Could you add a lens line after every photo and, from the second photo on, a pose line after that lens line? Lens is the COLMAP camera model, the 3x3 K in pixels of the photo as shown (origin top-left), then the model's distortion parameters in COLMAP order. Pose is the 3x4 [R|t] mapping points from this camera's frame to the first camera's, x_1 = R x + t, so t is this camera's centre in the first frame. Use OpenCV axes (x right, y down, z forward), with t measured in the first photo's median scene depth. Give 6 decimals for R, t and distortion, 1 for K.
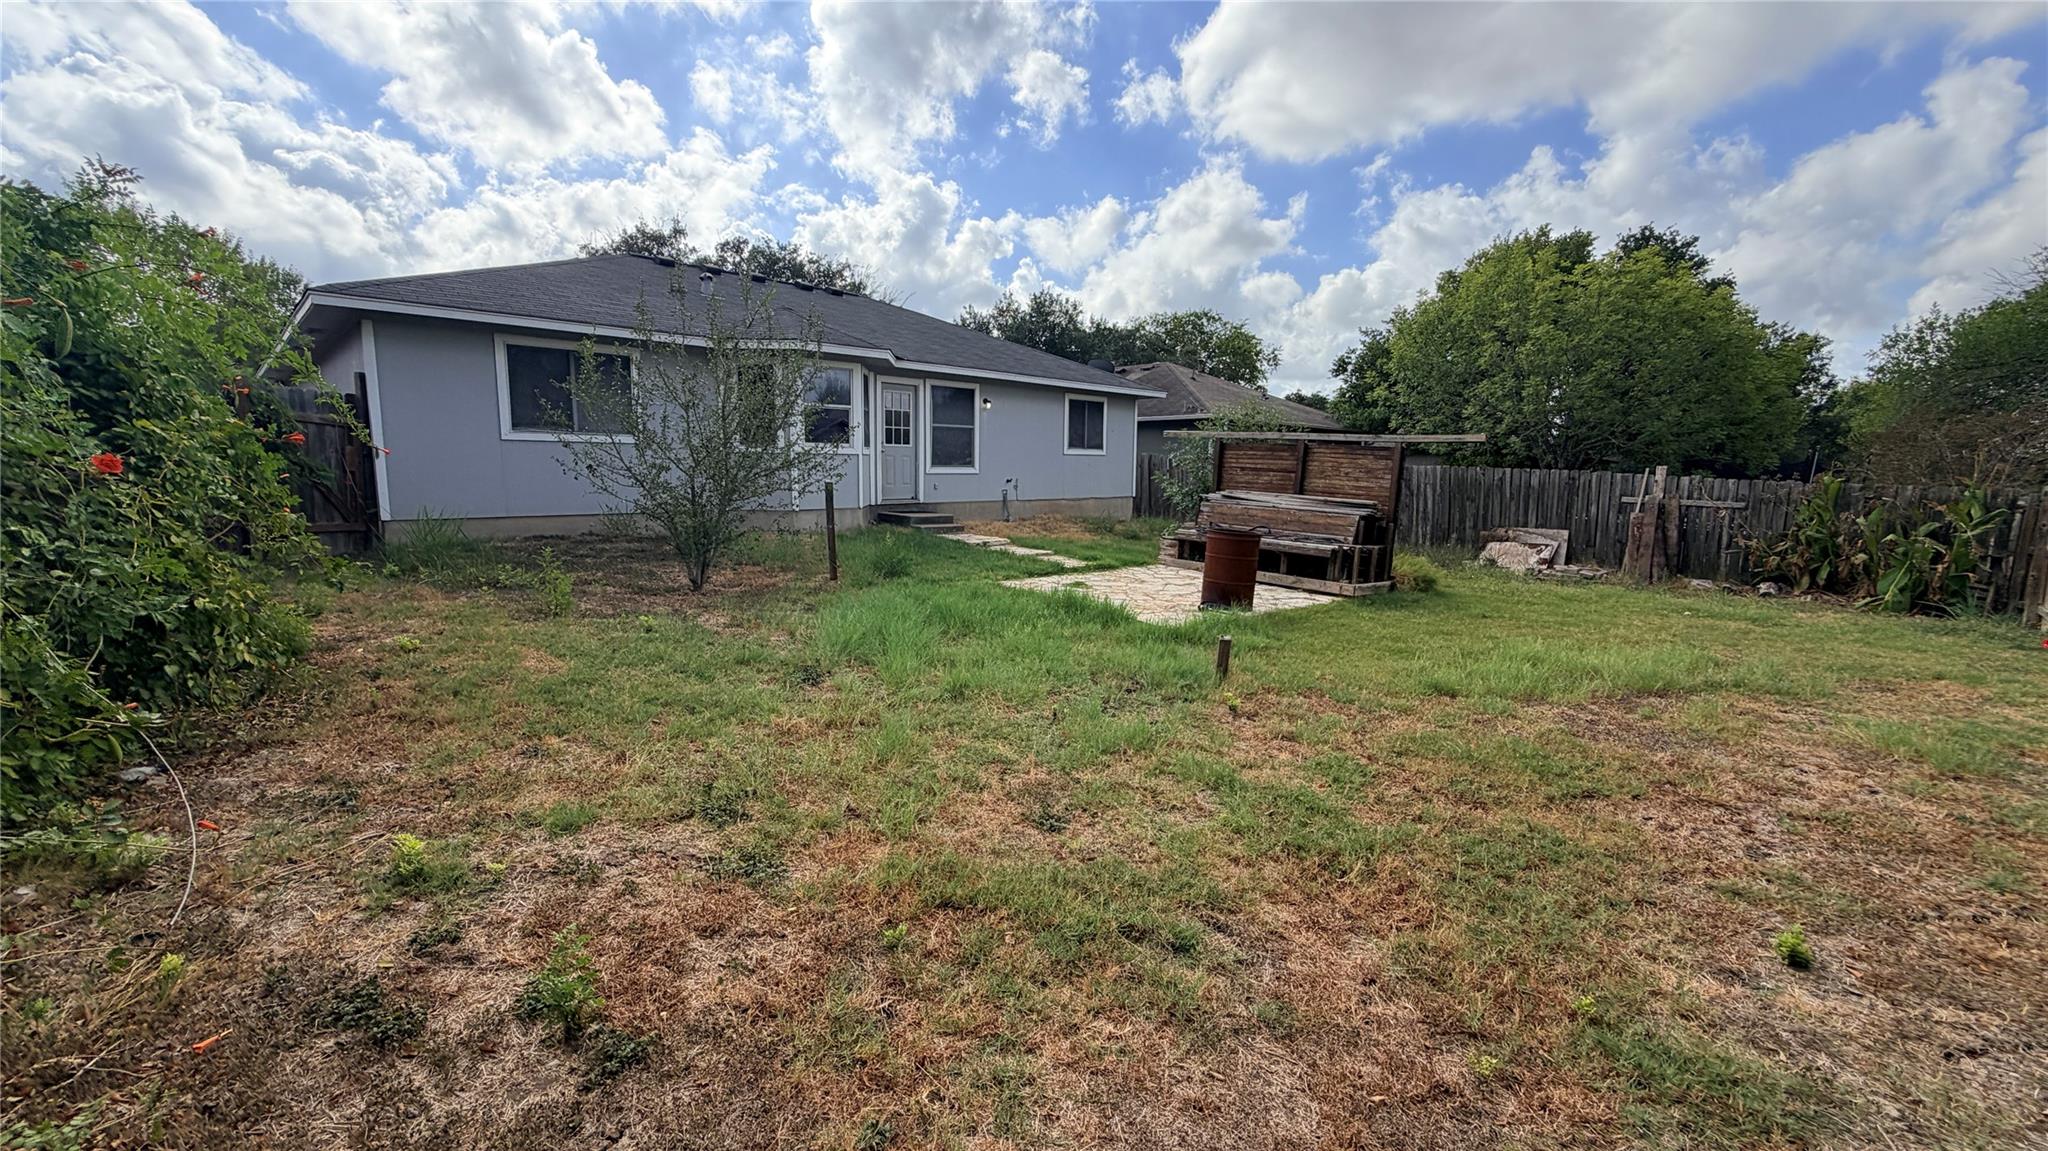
lens RADIAL K [[814.8, 0, 1021.4], [0, 814.8, 574.1], [0, 0, 1]] dist [0.000999, 0.000018]
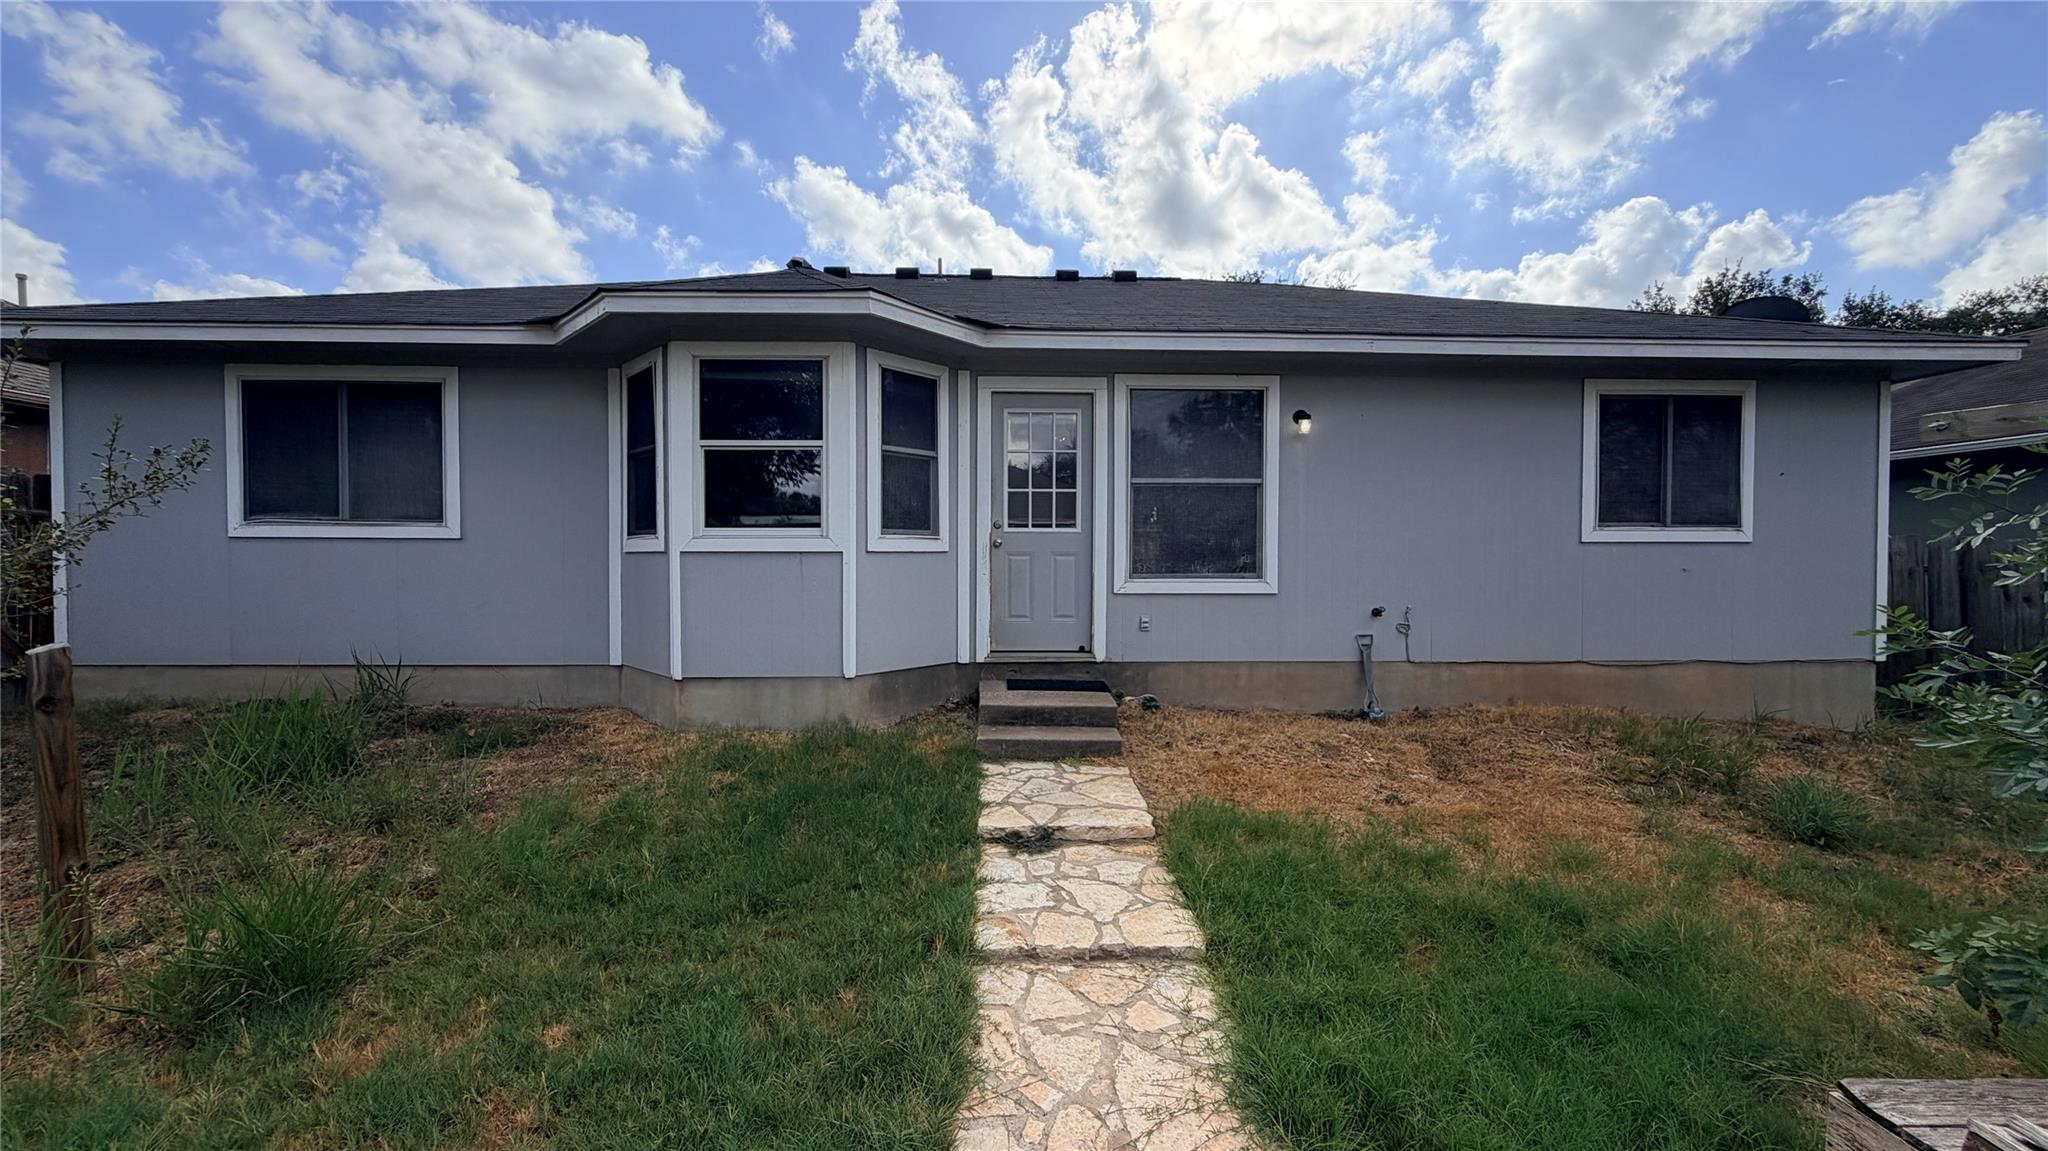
lens RADIAL K [[814.8, 0, 1021.4], [0, 814.8, 574.1], [0, 0, 1]] dist [0.000999, 0.000018]
pose [[0.734509, 0.003996, -0.678587, 0.136950], [-0.083115, 0.992983, -0.084118, -0.093673], [0.673490, 0.118186, 0.729687, 0.655234]]
